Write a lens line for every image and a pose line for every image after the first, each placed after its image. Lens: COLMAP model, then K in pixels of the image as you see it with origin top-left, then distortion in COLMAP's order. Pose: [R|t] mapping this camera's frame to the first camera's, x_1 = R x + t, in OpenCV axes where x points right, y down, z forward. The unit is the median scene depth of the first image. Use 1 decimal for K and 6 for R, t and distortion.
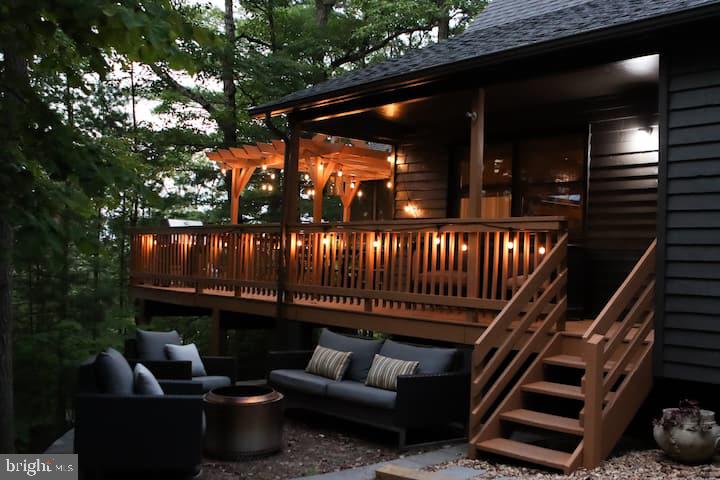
lens RADIAL K [[811.5, 0, 360.2], [0, 811.5, 218.6], [0, 0, 1]] dist [-0.002905, -0.002910]
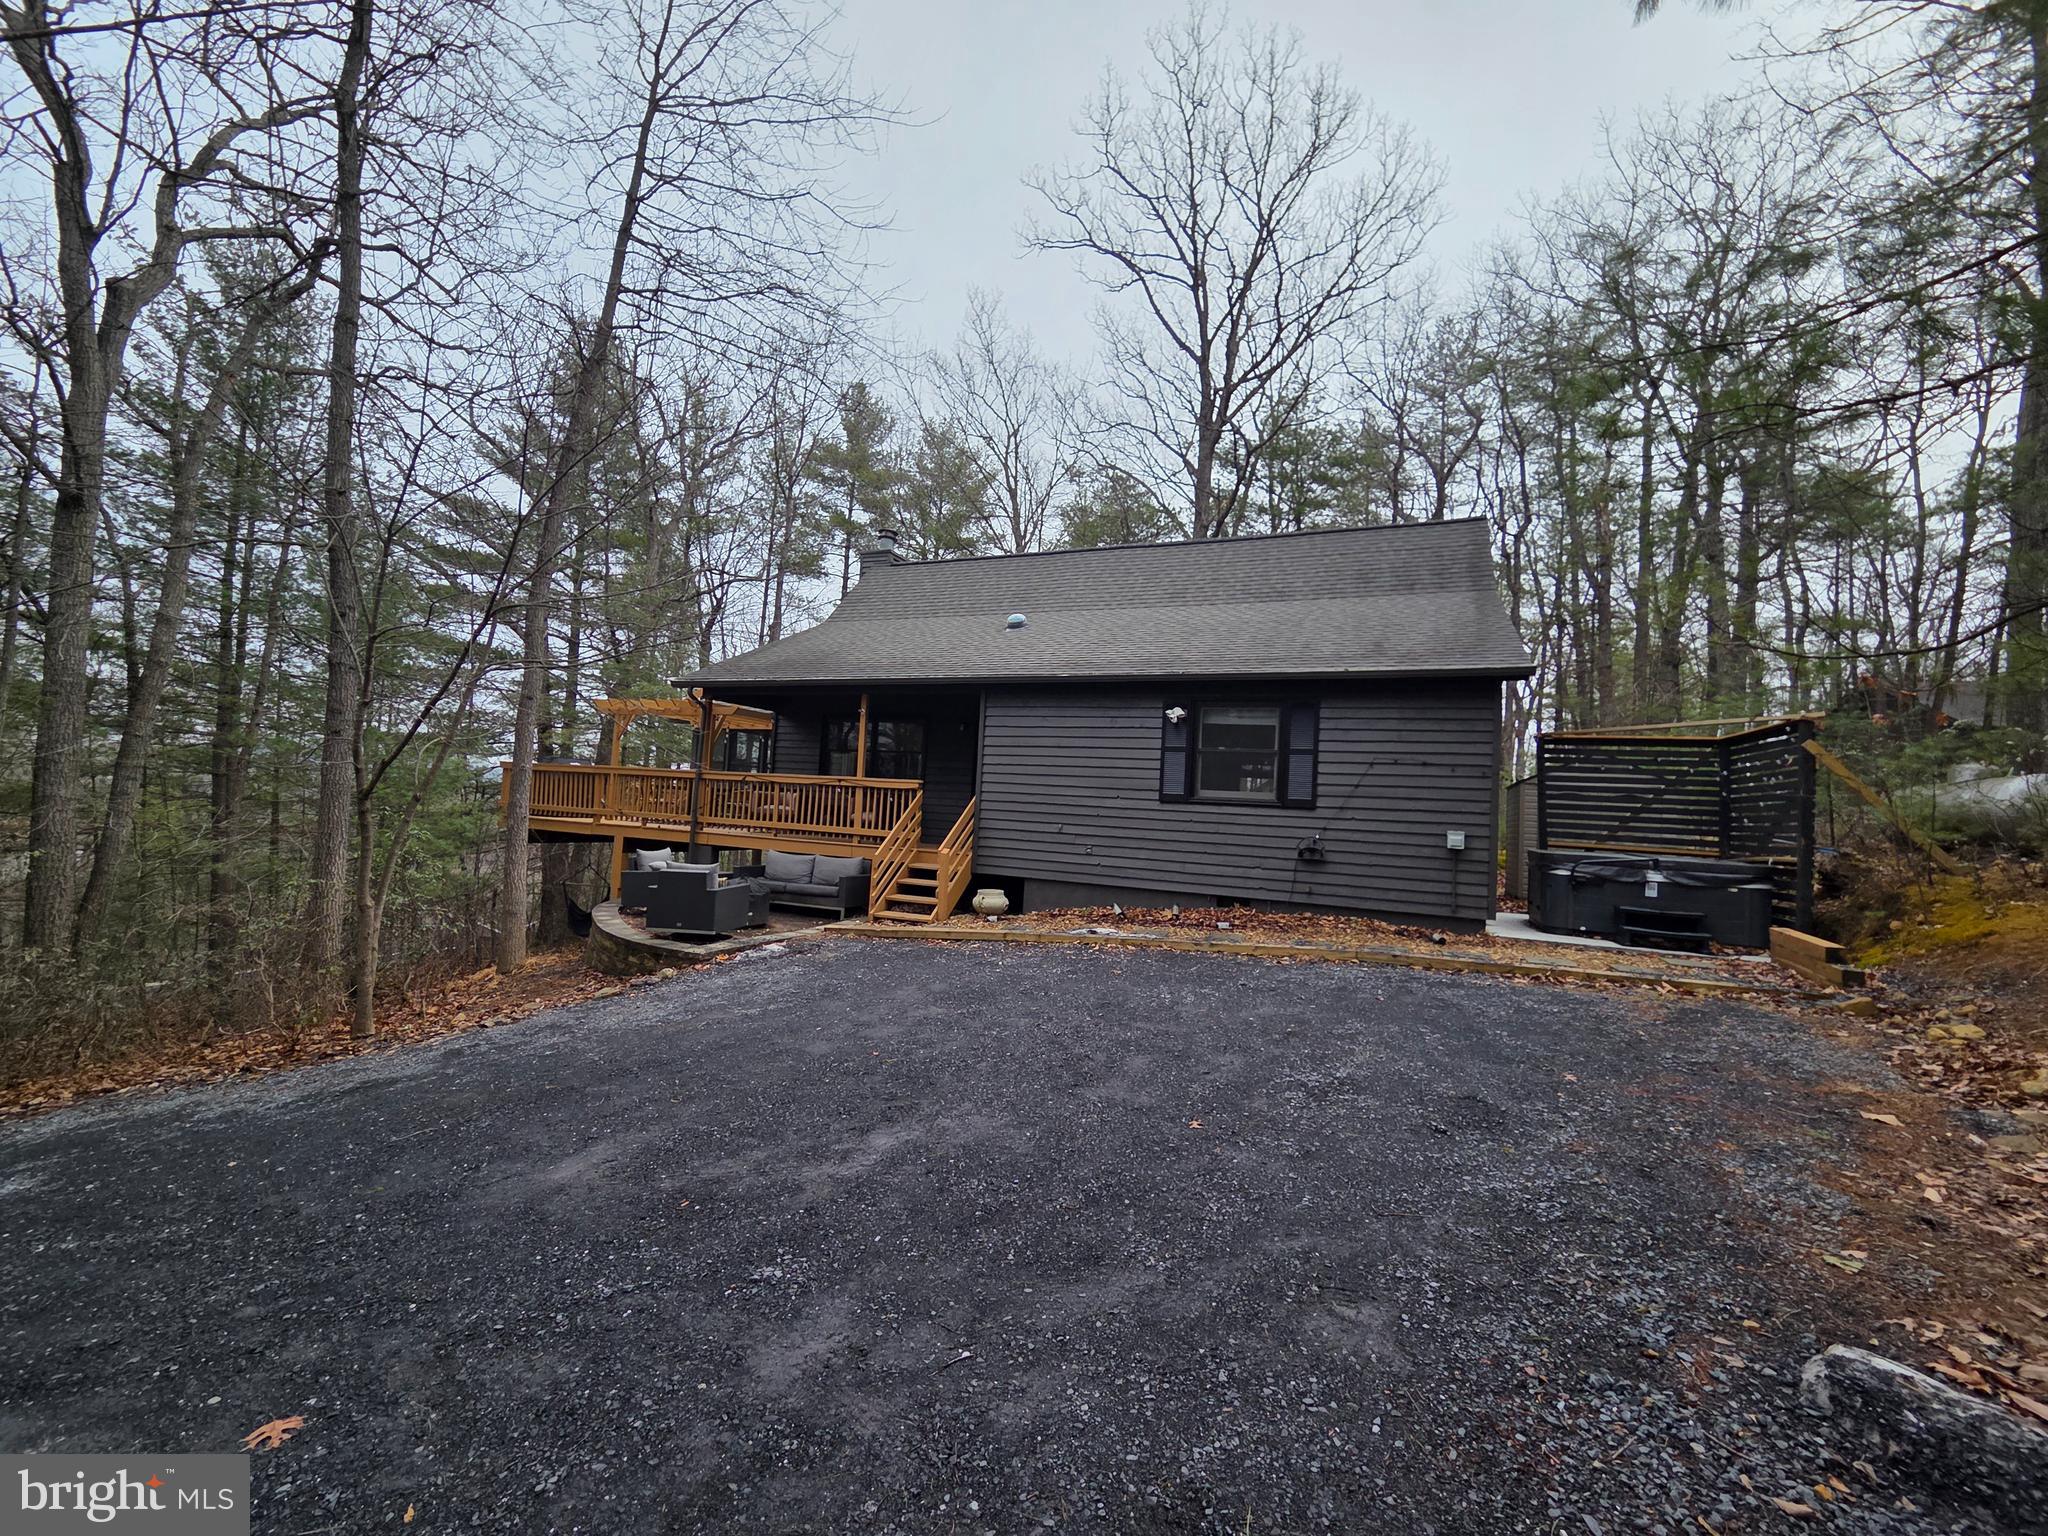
lens RADIAL K [[824.8, 0, 1024.0], [0, 824.8, 768.0], [0, 0, 1]] dist [0.000010, -0.000002]
pose [[0.885893, 0.017291, 0.463567, -0.377551], [-0.039084, 0.998534, 0.037445, -0.107438], [-0.462240, -0.051291, 0.885270, -0.648059]]
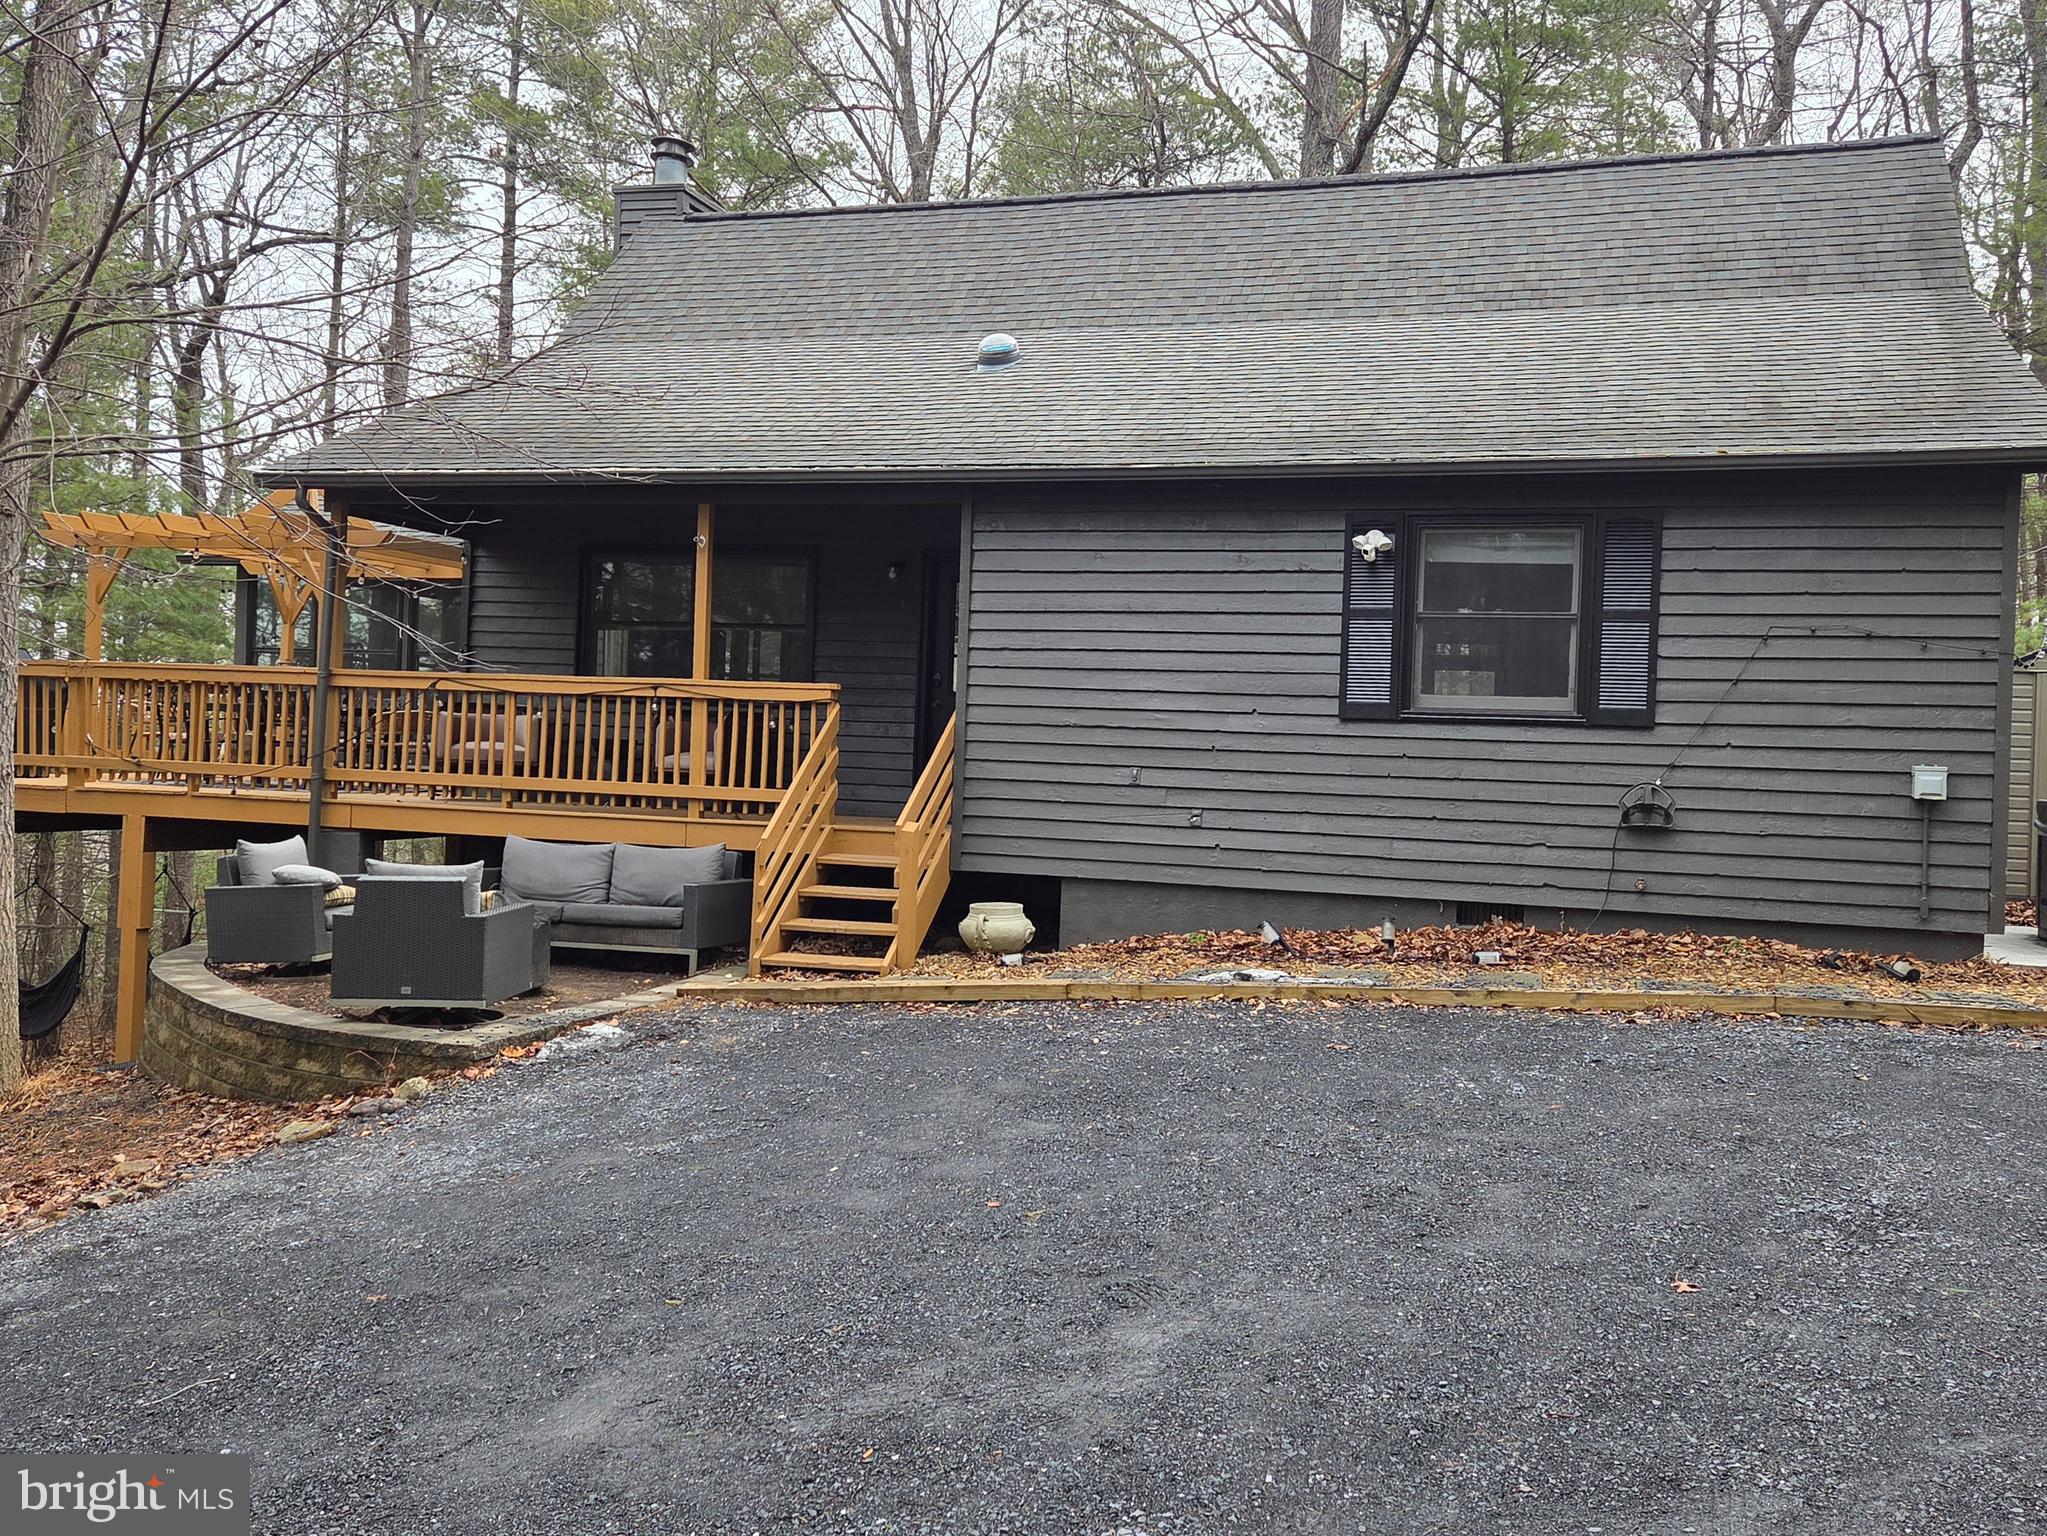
lens RADIAL K [[1776.3, 0, 1031.3], [0, 1776.3, 752.0], [0, 0, 1]] dist [0.092914, -0.097528]
pose [[0.831980, -0.023669, 0.554301, -0.615421], [-0.030100, 0.995692, 0.087695, -0.103955], [-0.553989, -0.089646, 0.827684, -0.628923]]
